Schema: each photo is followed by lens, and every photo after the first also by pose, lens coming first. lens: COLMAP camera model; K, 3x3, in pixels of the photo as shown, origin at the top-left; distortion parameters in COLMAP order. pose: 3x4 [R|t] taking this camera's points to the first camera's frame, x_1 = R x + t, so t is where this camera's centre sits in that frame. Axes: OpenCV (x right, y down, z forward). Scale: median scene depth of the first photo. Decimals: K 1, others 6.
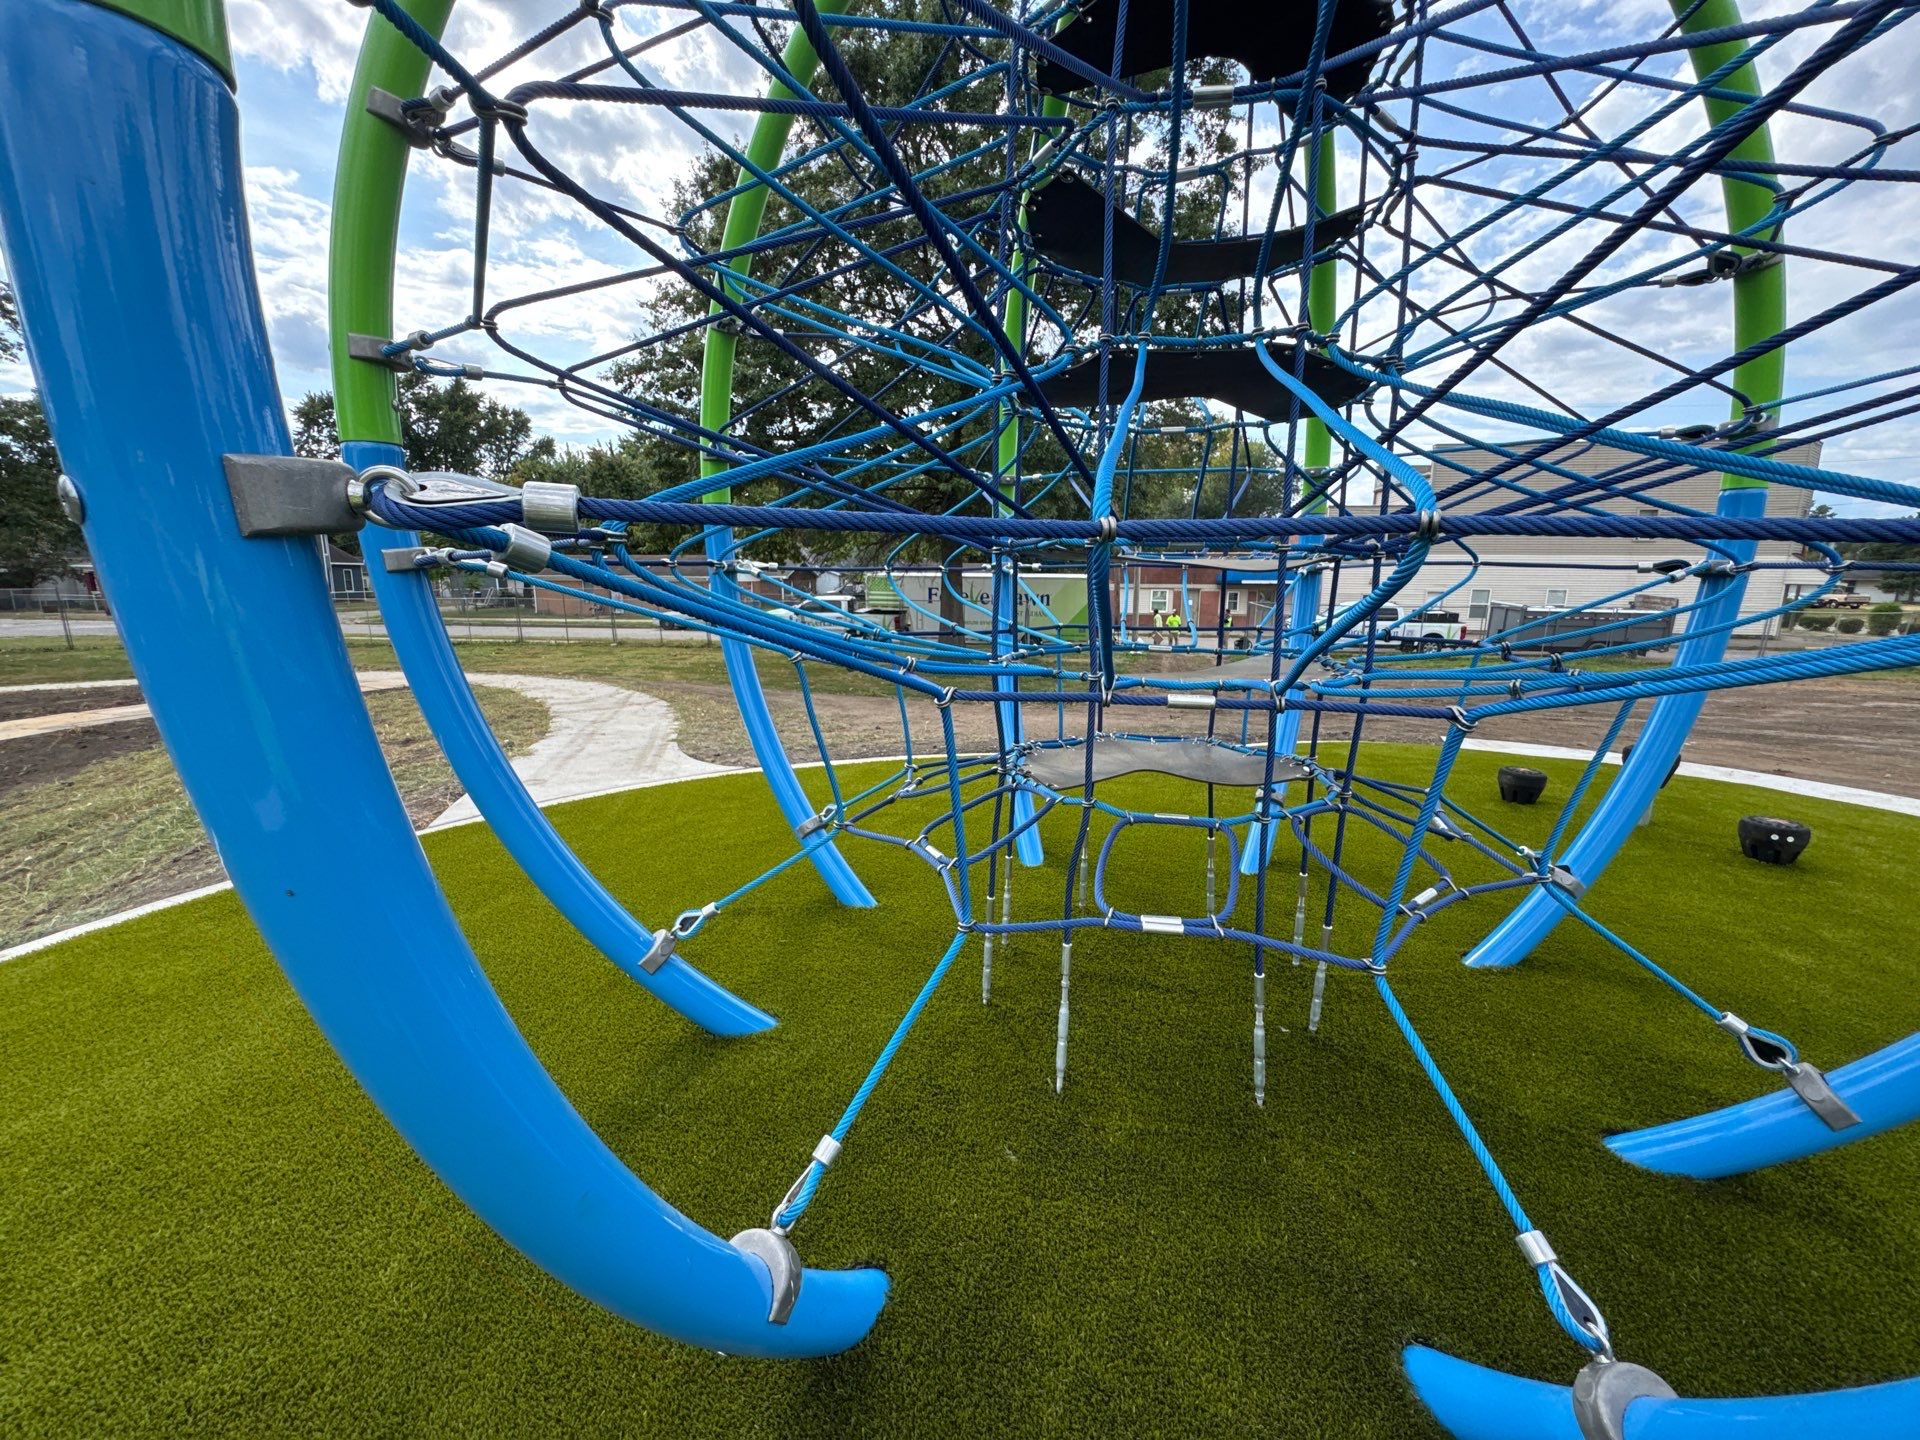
lens RADIAL K [[766.8, 0, 958.4], [0, 766.8, 715.6], [0, 0, 1]] dist [-0.001813, -0.000123]
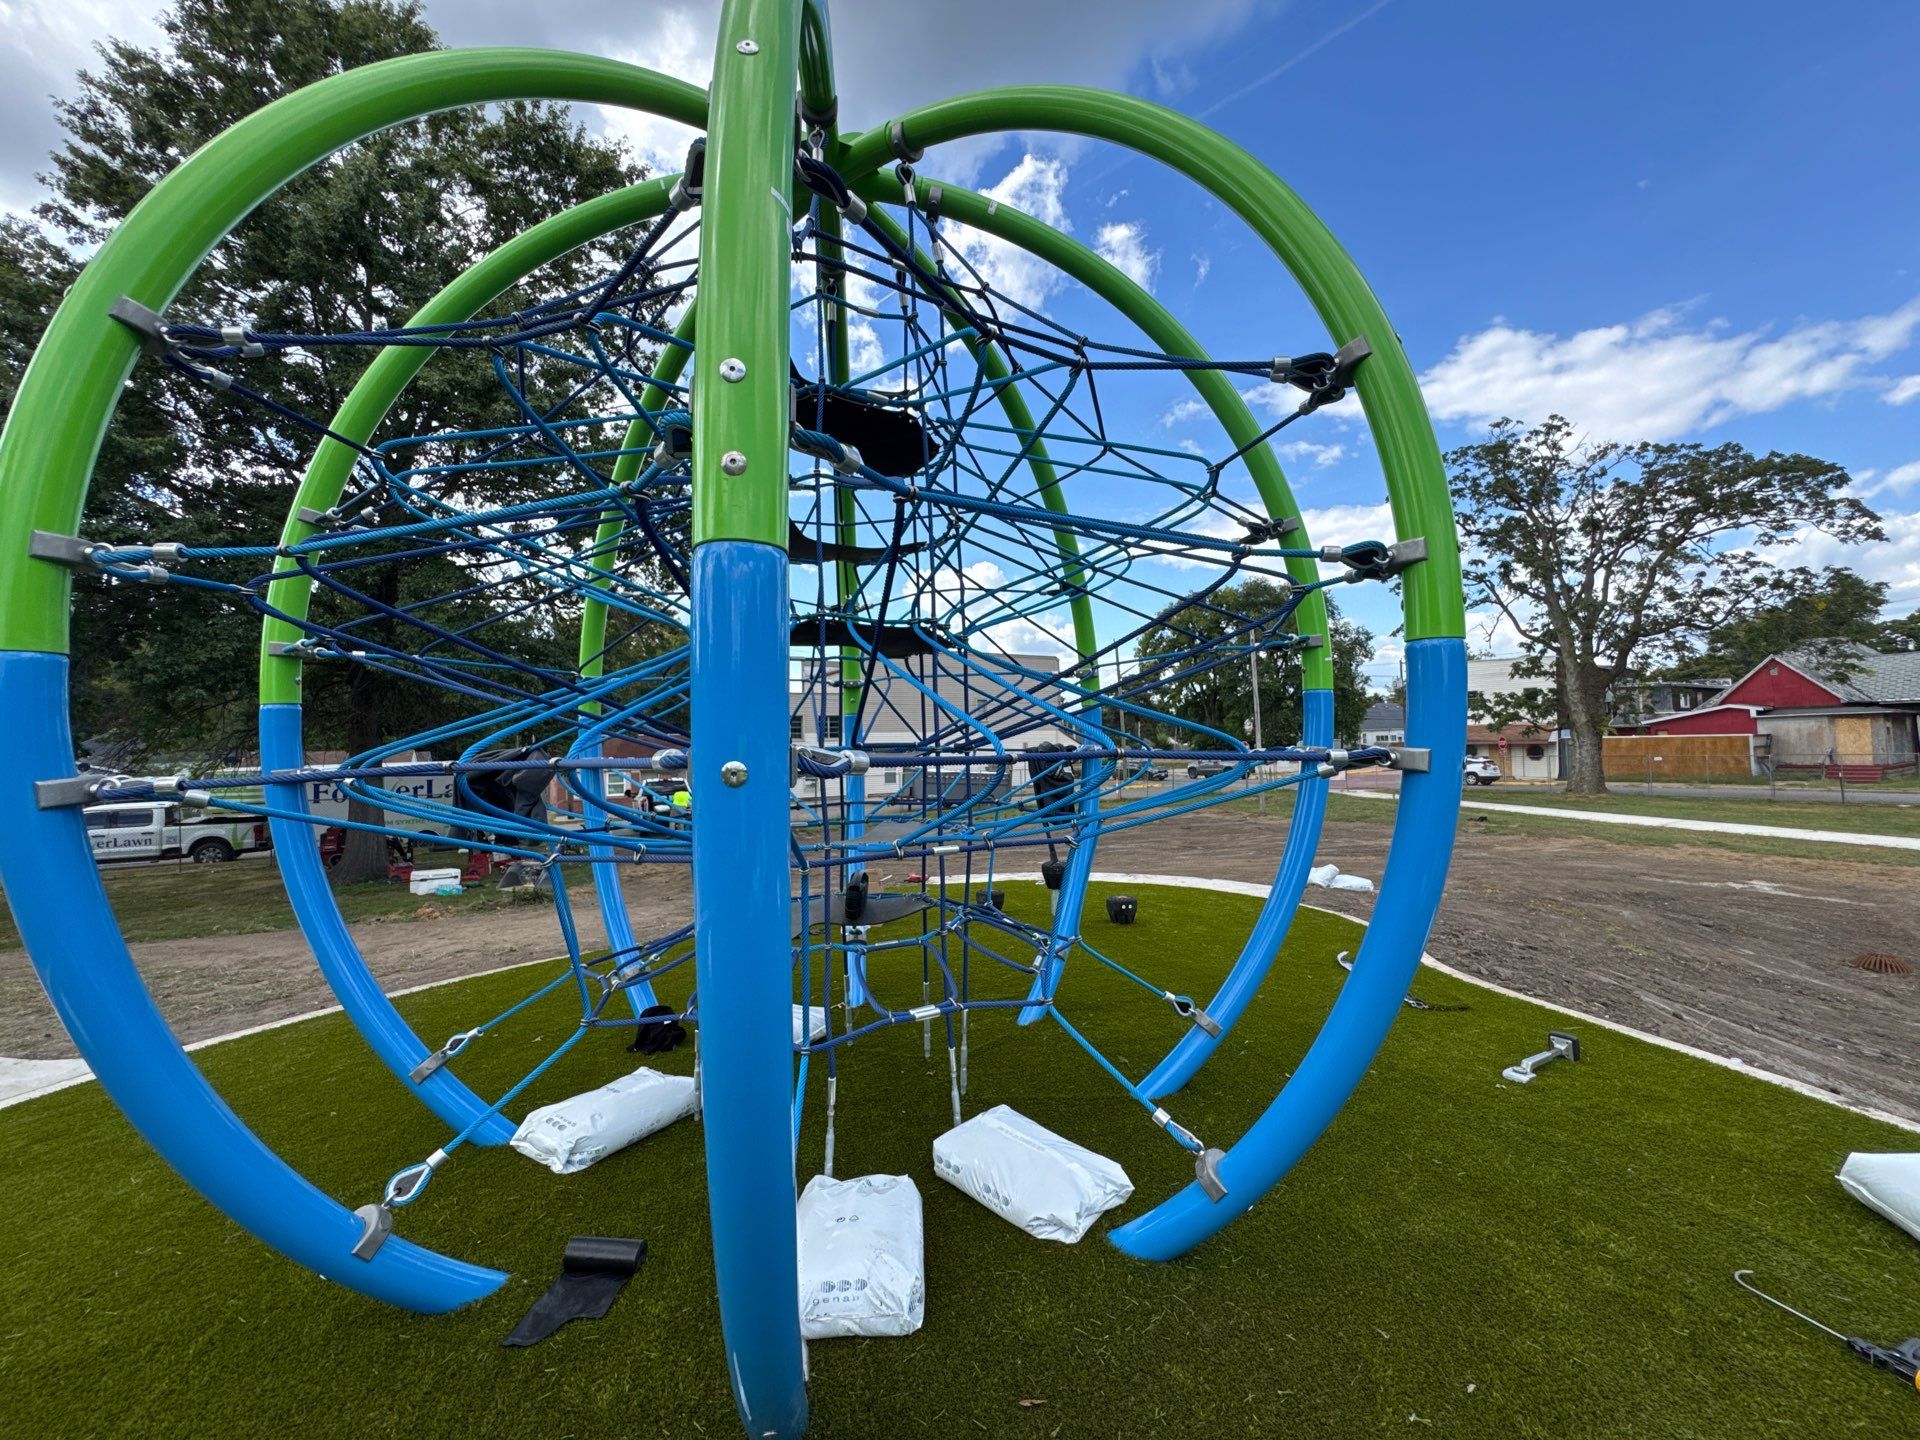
lens RADIAL K [[775.1, 0, 955.4], [0, 775.1, 716.5], [0, 0, 1]] dist [0.000424, -0.000294]
pose [[0.766731, -0.000717, 0.641968, -0.484463], [0.146405, 0.973843, -0.173770, -0.004424], [-0.625051, 0.227223, 0.746780, -0.187724]]
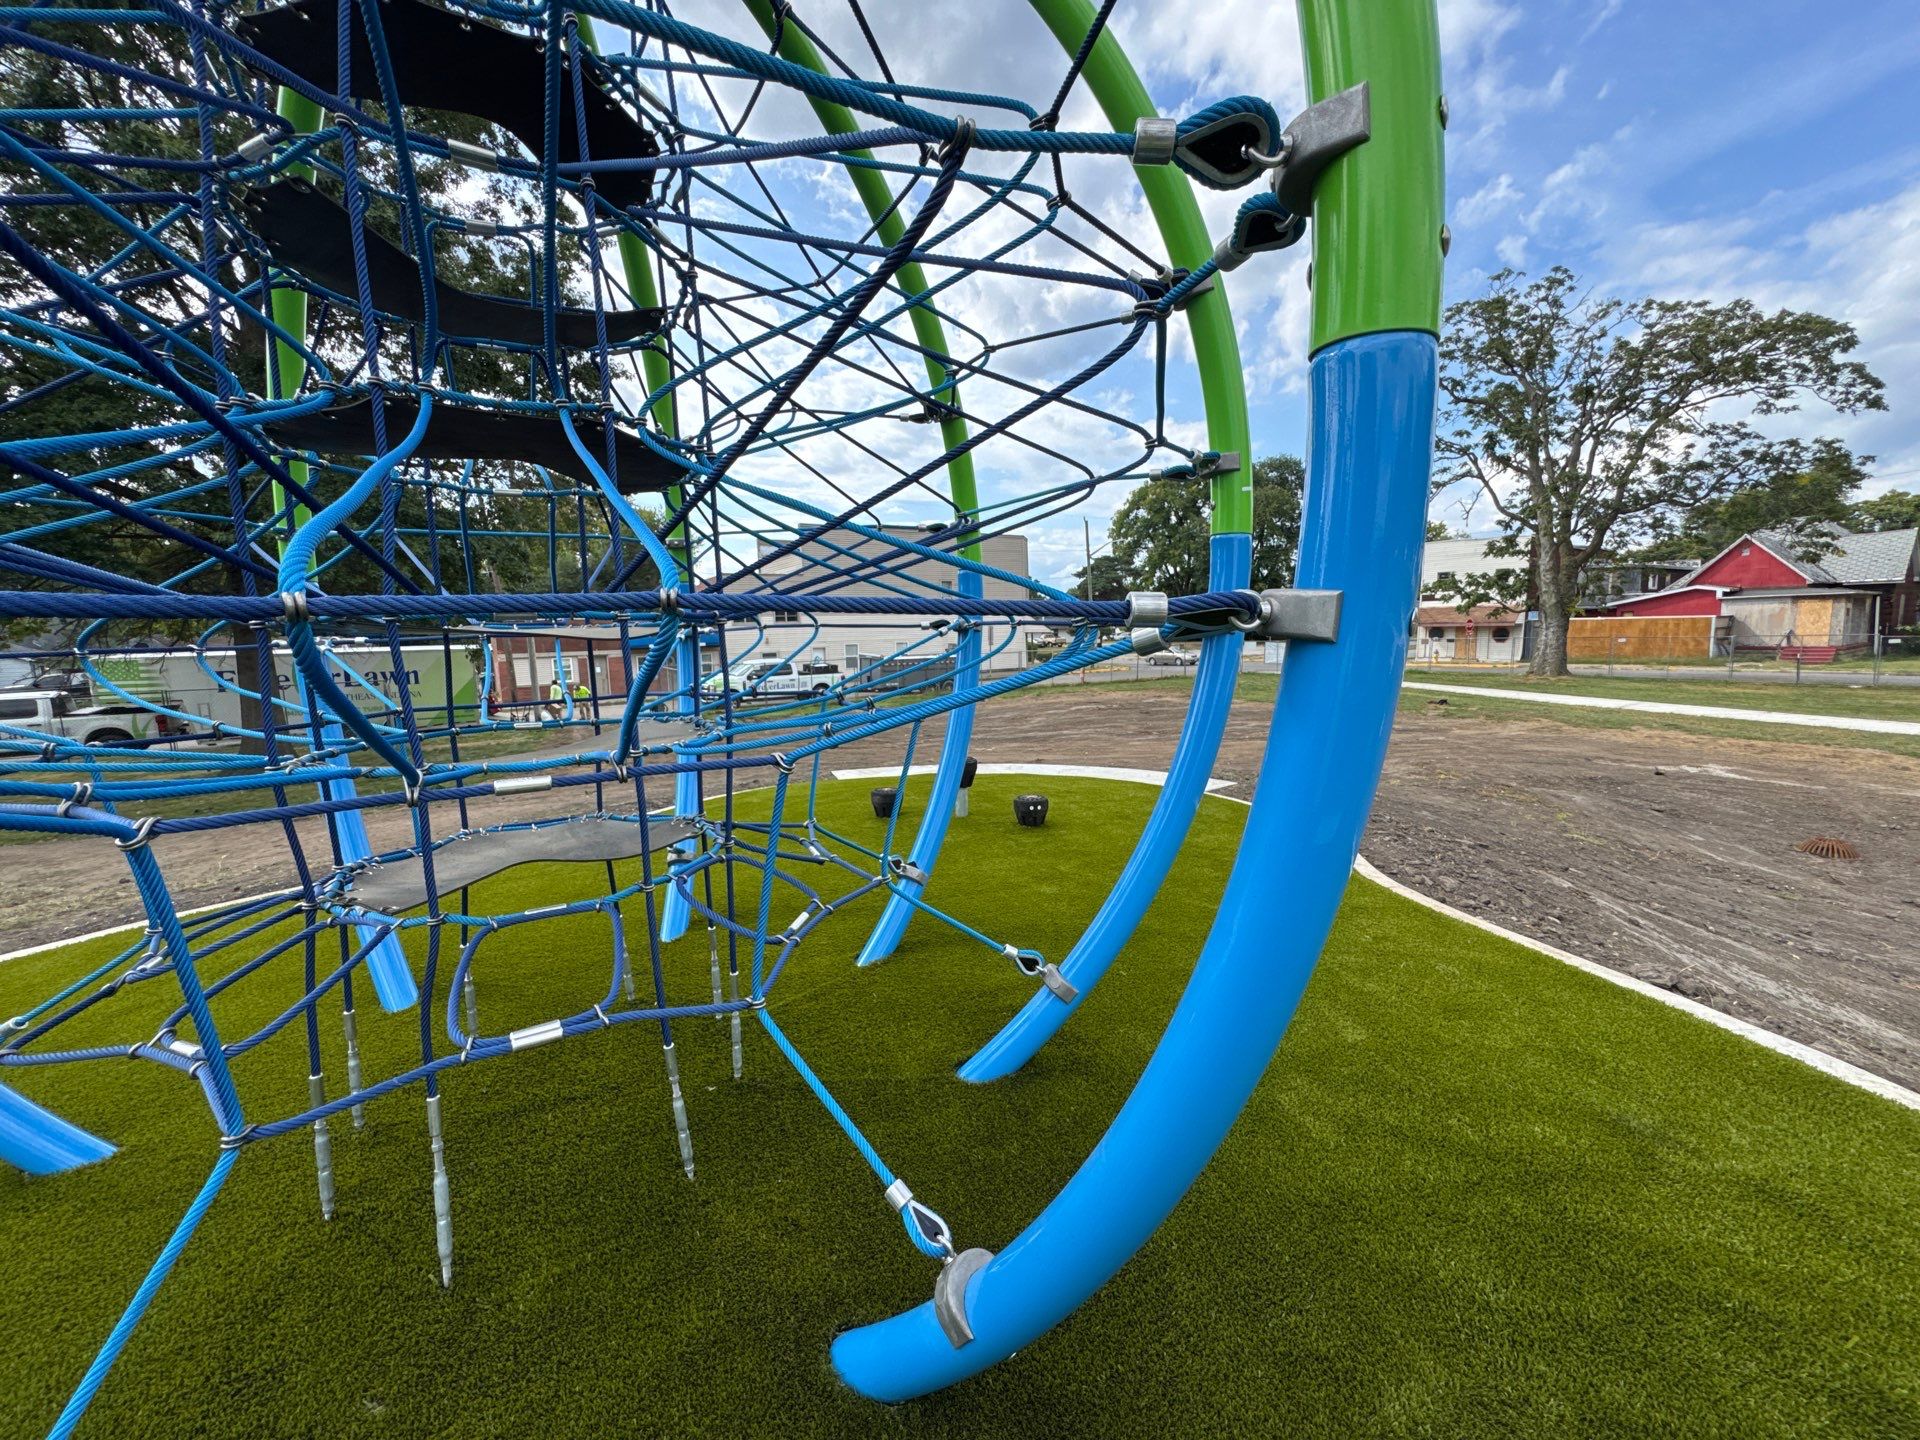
lens RADIAL K [[766.8, 0, 958.4], [0, 766.8, 715.6], [0, 0, 1]] dist [-0.001813, -0.000123]
pose [[0.747315, -0.100020, 0.656899, 0.065424], [0.152904, 0.987961, -0.023522, 0.000644], [-0.646637, 0.118021, 0.753612, -0.026088]]
